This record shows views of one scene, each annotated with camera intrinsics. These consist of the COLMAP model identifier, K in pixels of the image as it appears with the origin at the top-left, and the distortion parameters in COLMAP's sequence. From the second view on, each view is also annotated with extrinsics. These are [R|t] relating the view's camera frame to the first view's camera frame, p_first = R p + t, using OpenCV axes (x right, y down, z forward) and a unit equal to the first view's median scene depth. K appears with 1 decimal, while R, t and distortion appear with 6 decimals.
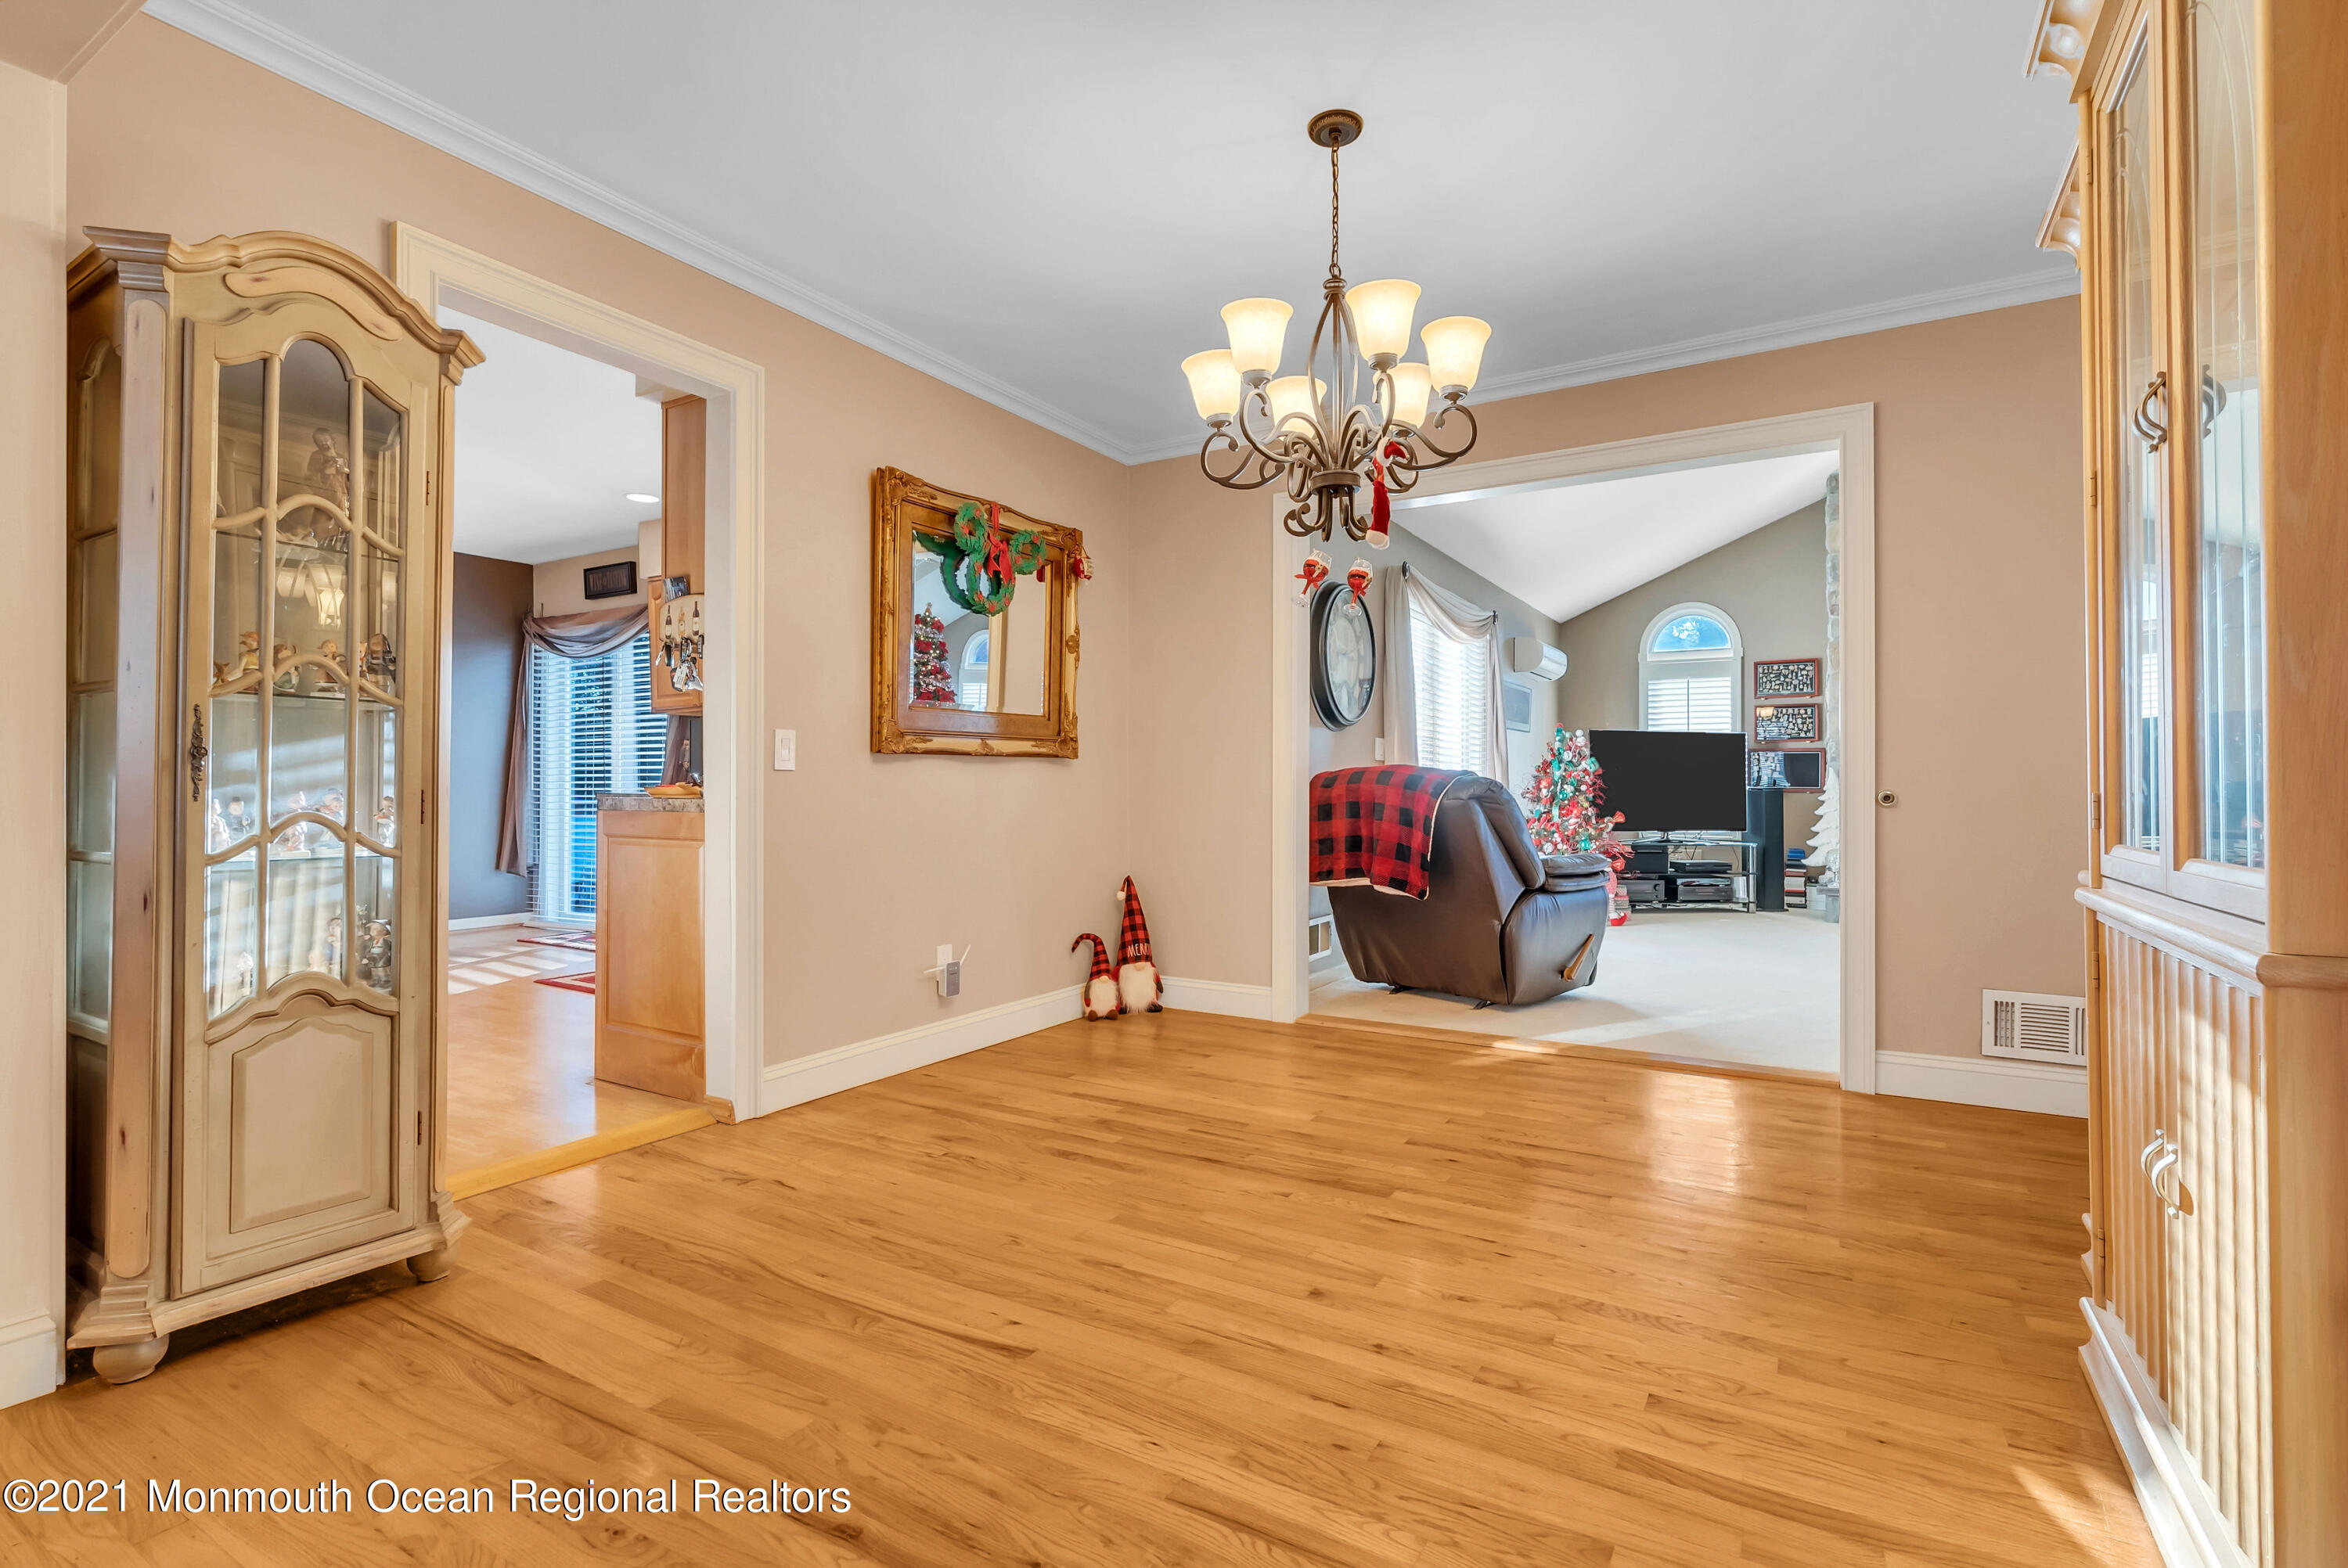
lens RADIAL K [[1060.1, 0, 1188.0], [0, 1060.1, 787.3], [0, 0, 1]] dist [-0.008081, 0.001610]
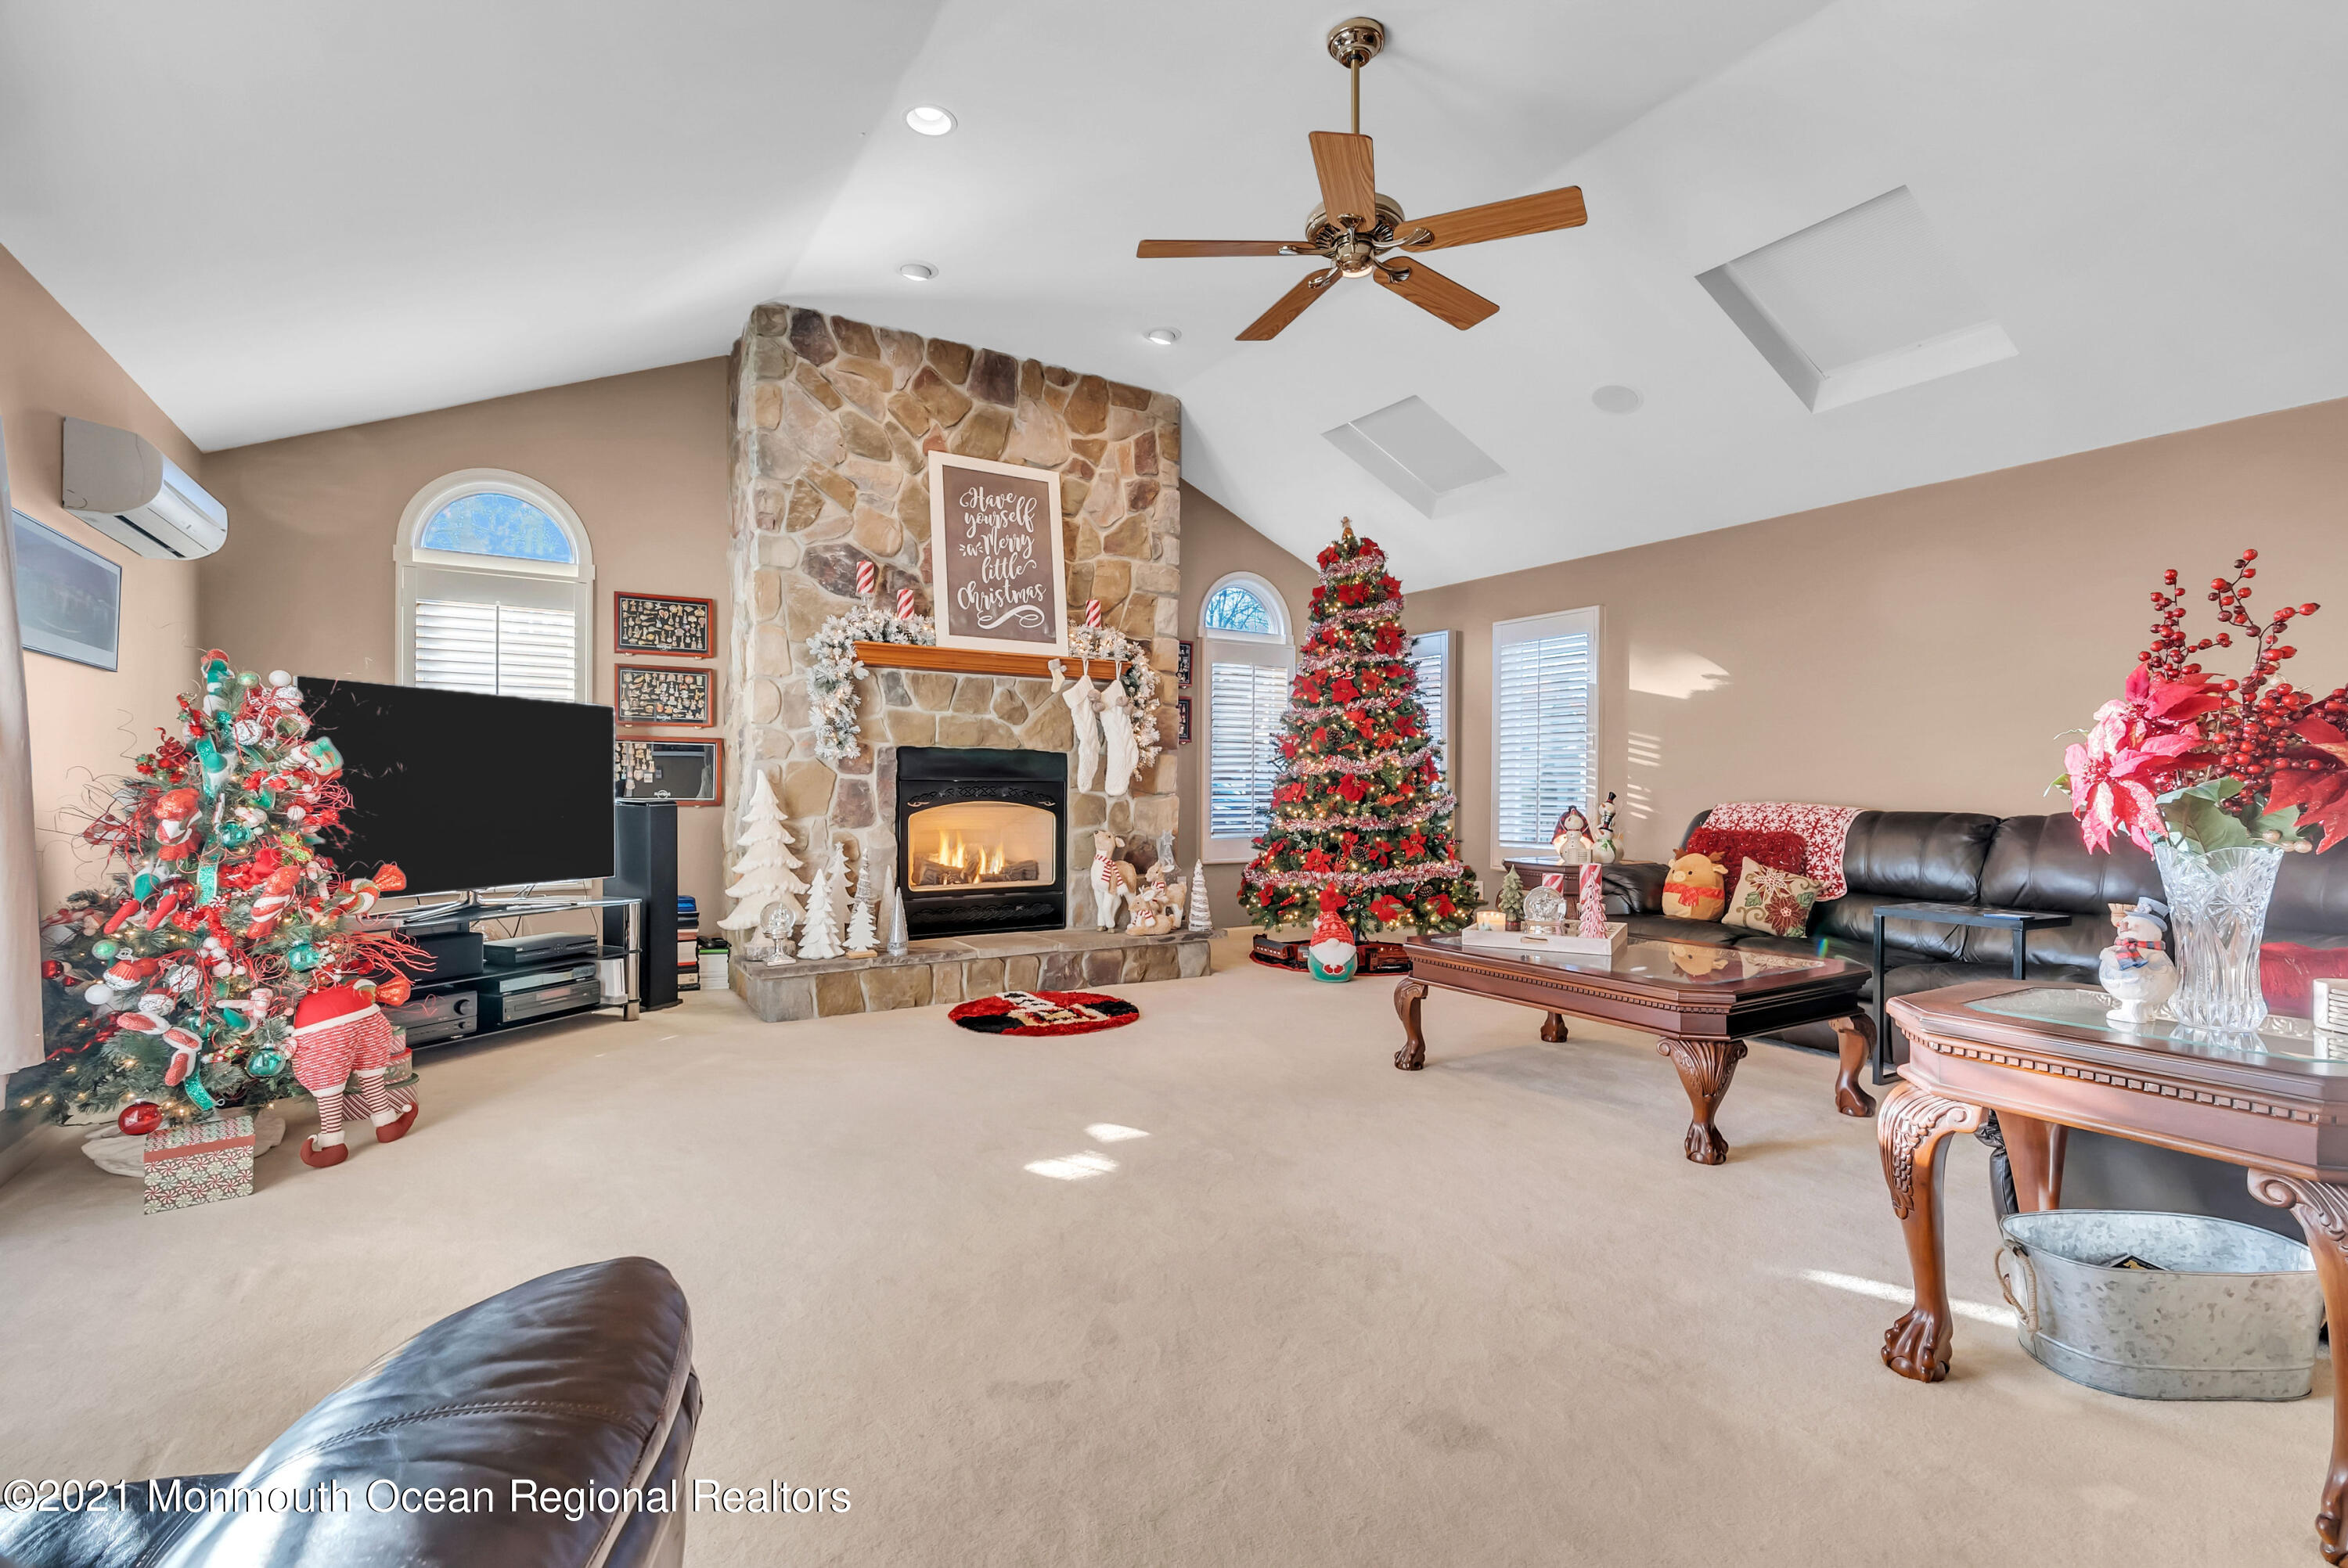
lens RADIAL K [[1060.1, 0, 1187.3], [0, 1060.1, 775.5], [0, 0, 1]] dist [-0.008081, 0.001610]
pose [[0.444431, 0.007241, 0.895784, 0.151471], [-0.005485, 0.999971, -0.005362, -0.012503], [-0.895796, -0.002531, 0.444458, 0.476822]]
